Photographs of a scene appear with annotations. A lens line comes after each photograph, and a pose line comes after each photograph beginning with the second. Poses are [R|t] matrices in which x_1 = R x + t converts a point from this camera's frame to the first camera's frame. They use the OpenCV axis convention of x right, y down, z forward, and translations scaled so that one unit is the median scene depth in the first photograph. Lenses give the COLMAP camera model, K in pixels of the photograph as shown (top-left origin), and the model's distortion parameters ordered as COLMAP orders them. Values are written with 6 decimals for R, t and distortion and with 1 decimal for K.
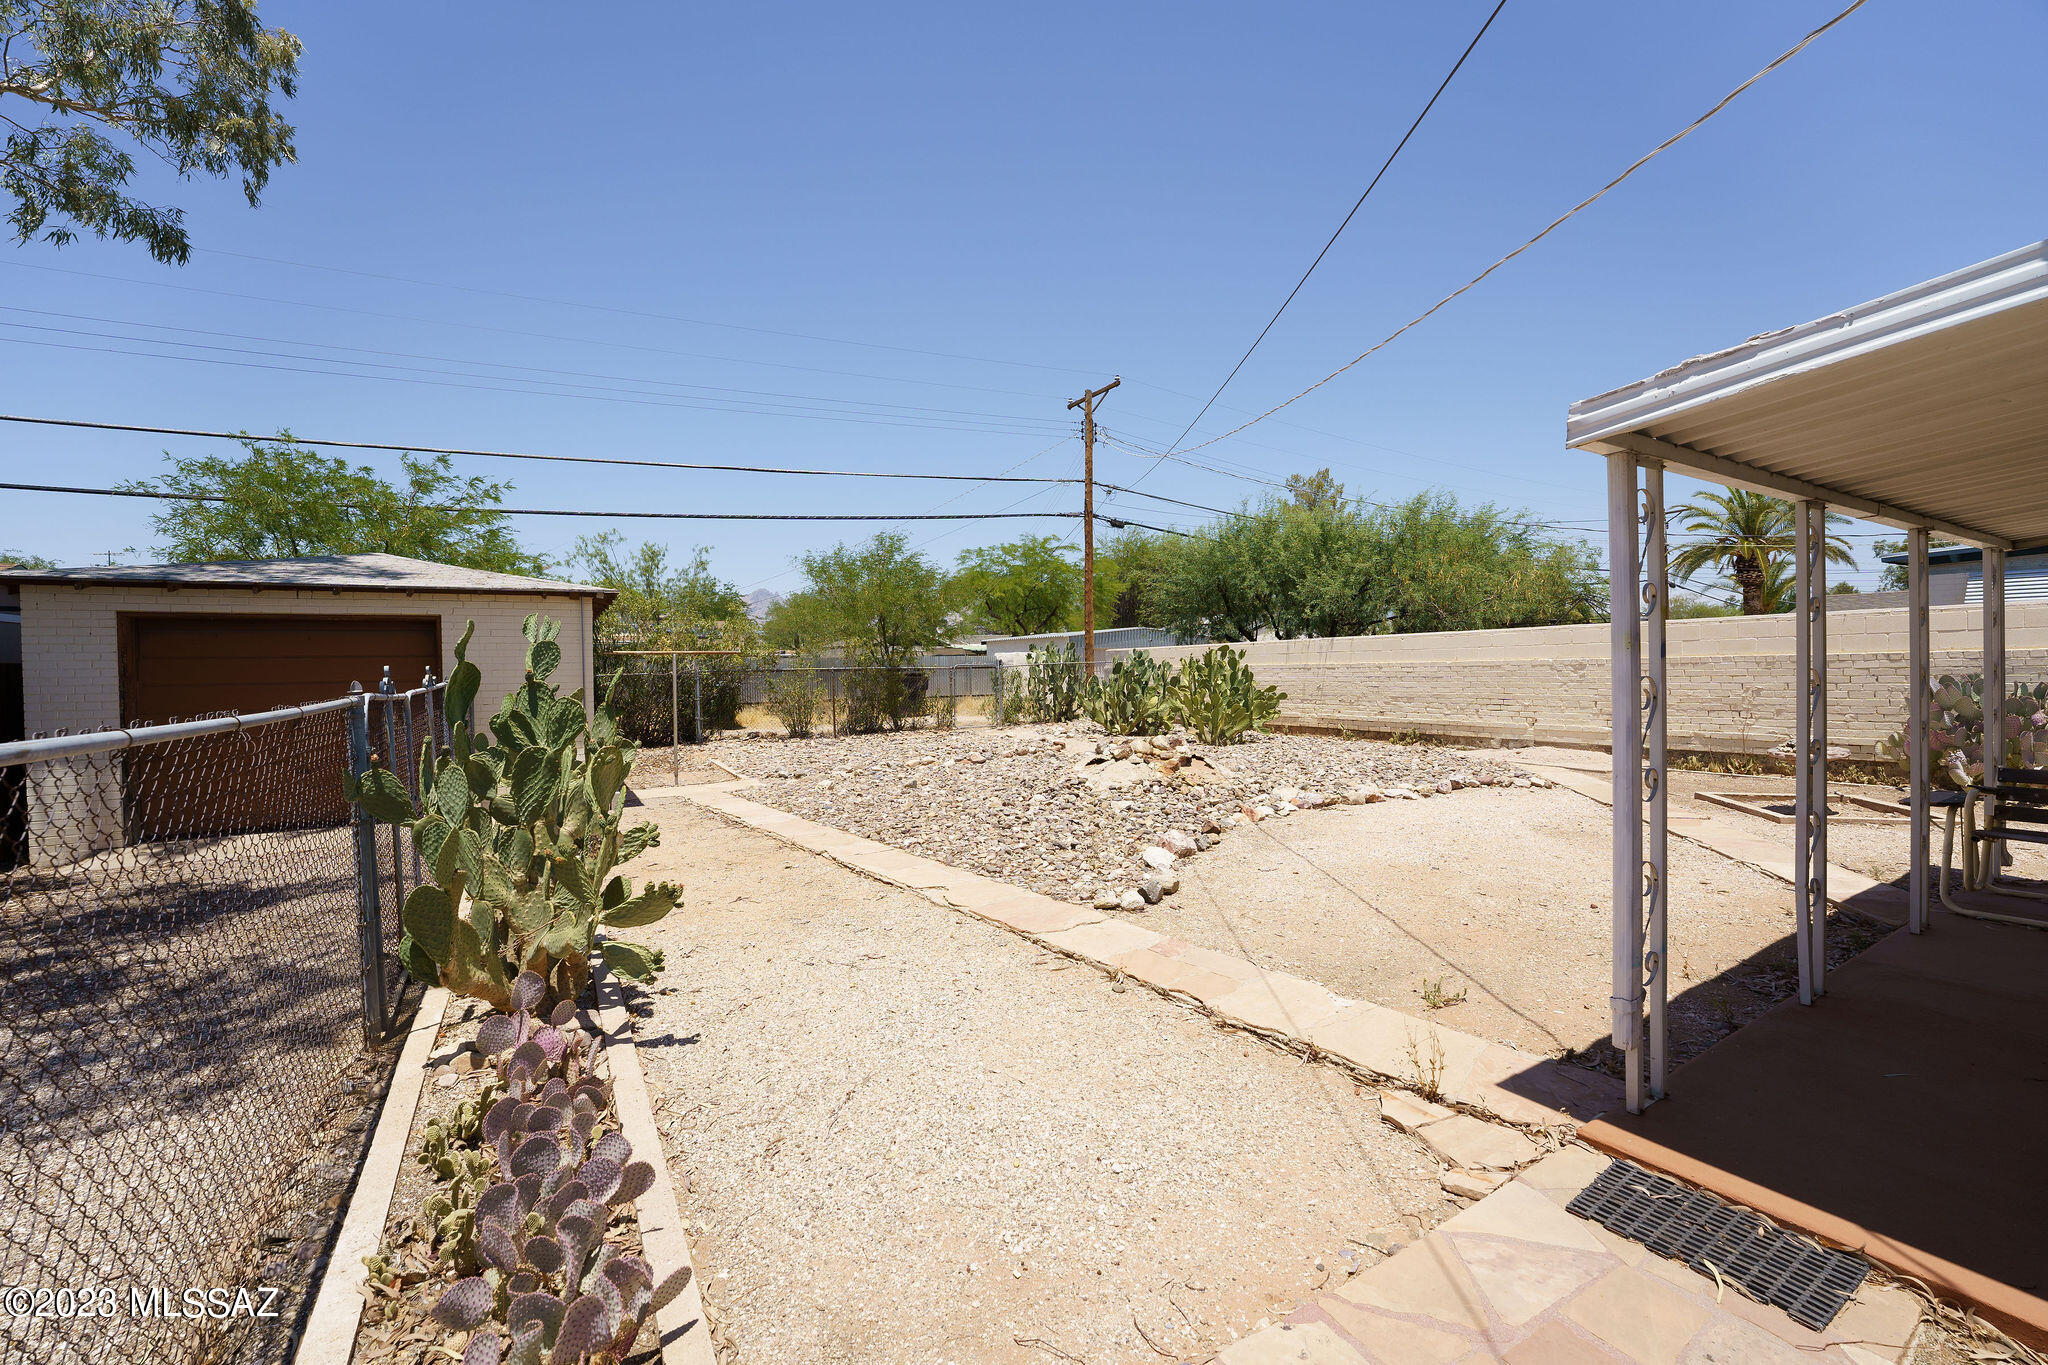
lens RADIAL K [[833.3, 0, 1025.1], [0, 833.3, 670.0], [0, 0, 1]] dist [-0.023776, 0.002687]
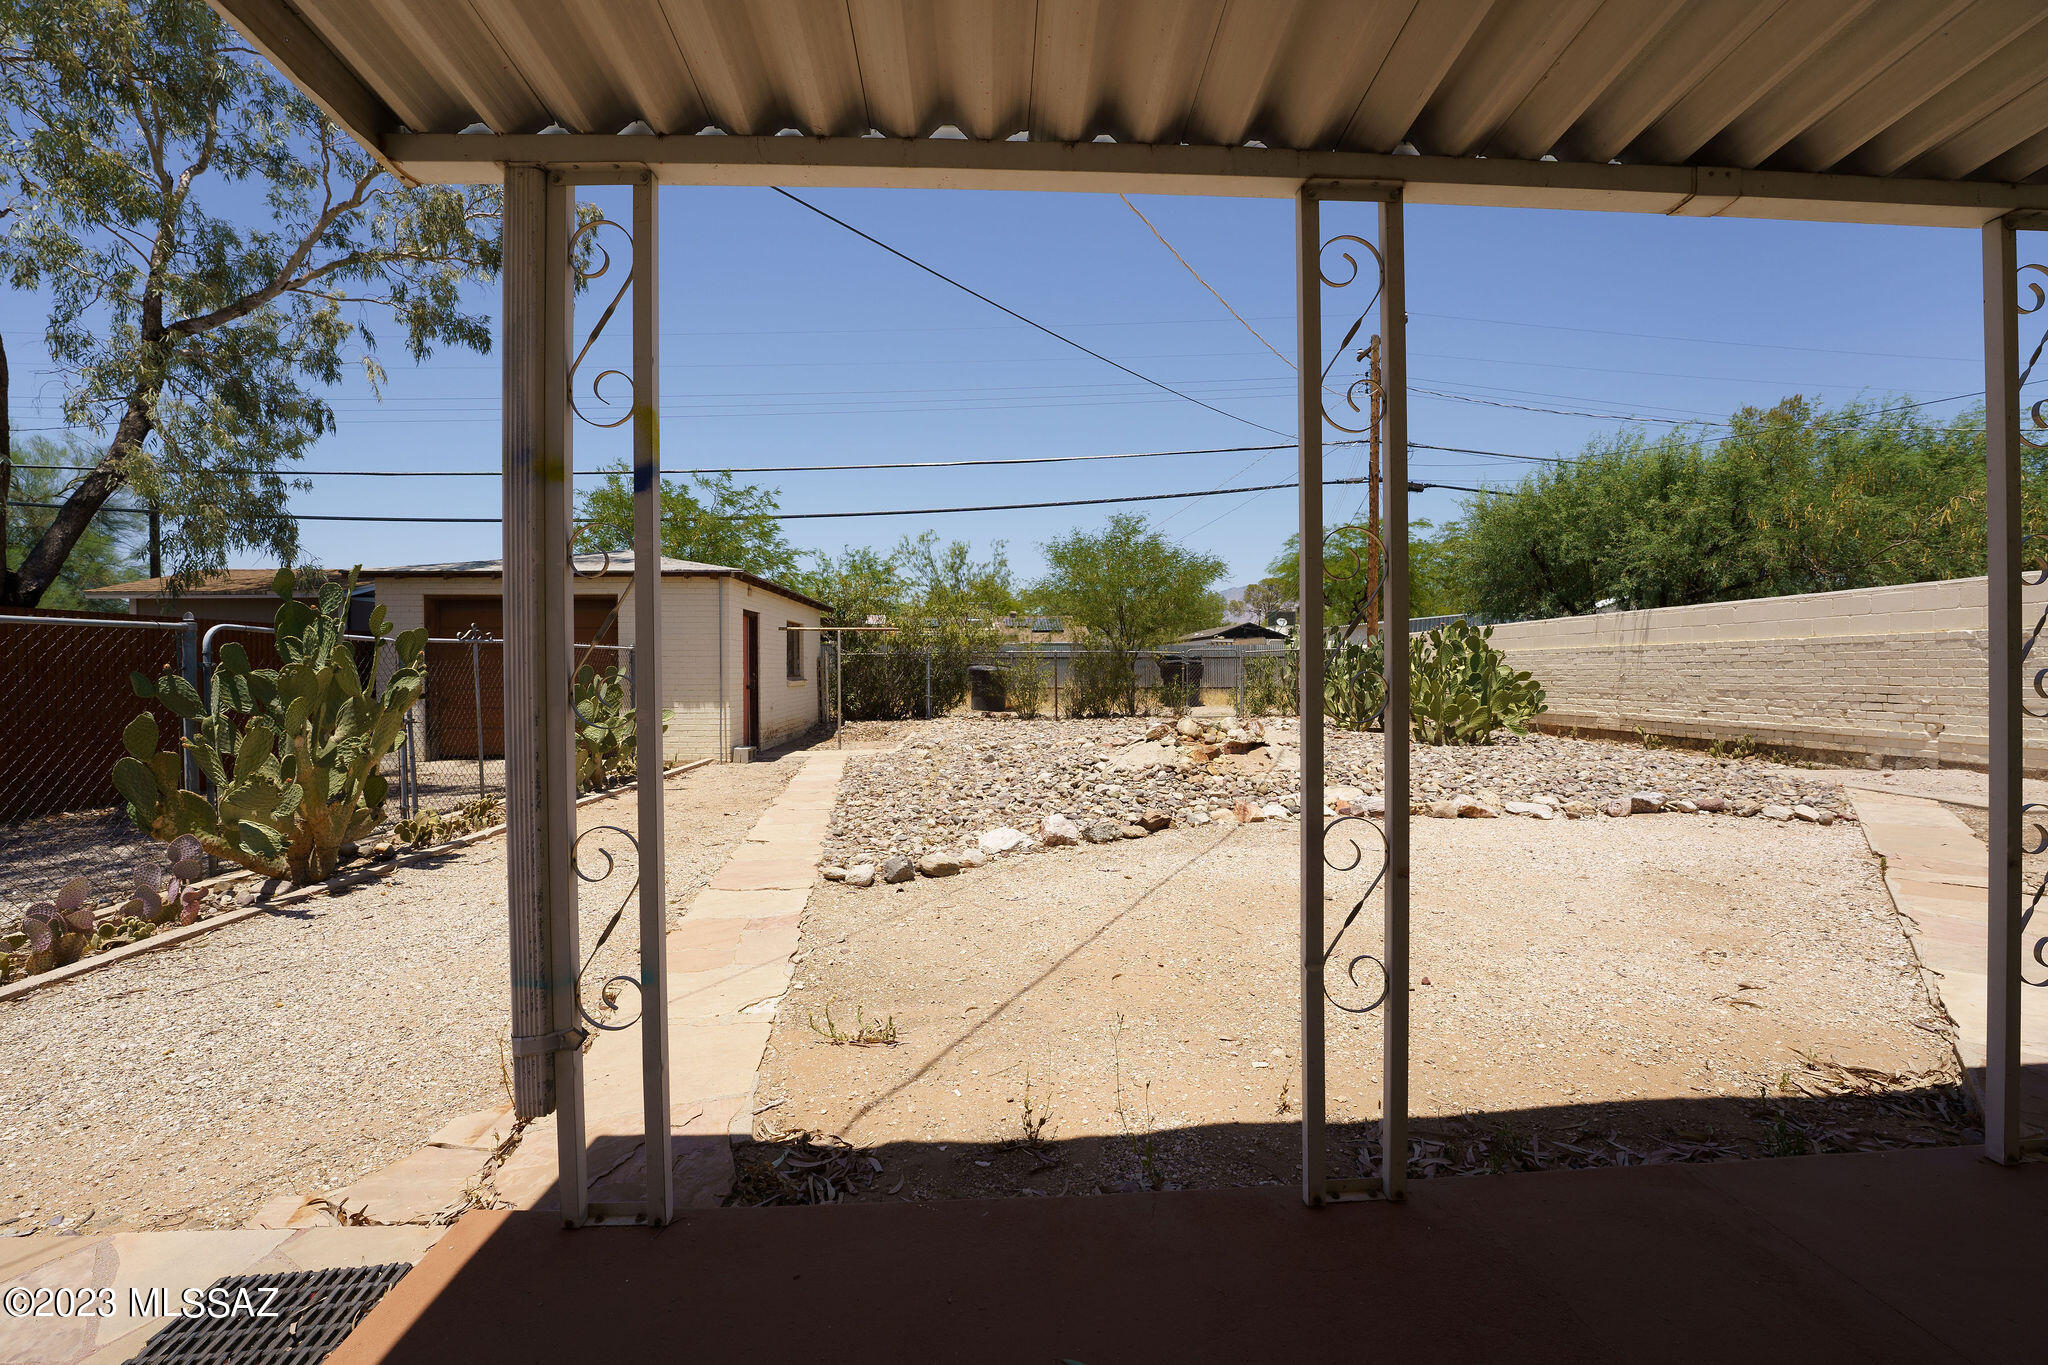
lens RADIAL K [[833.3, 0, 1033.1], [0, 833.3, 667.7], [0, 0, 1]] dist [-0.023776, 0.002687]
pose [[0.886237, 0.011748, -0.463082, 0.231126], [-0.013374, 0.999911, -0.000229, 0.019713], [0.463038, 0.006396, 0.886315, 0.104750]]
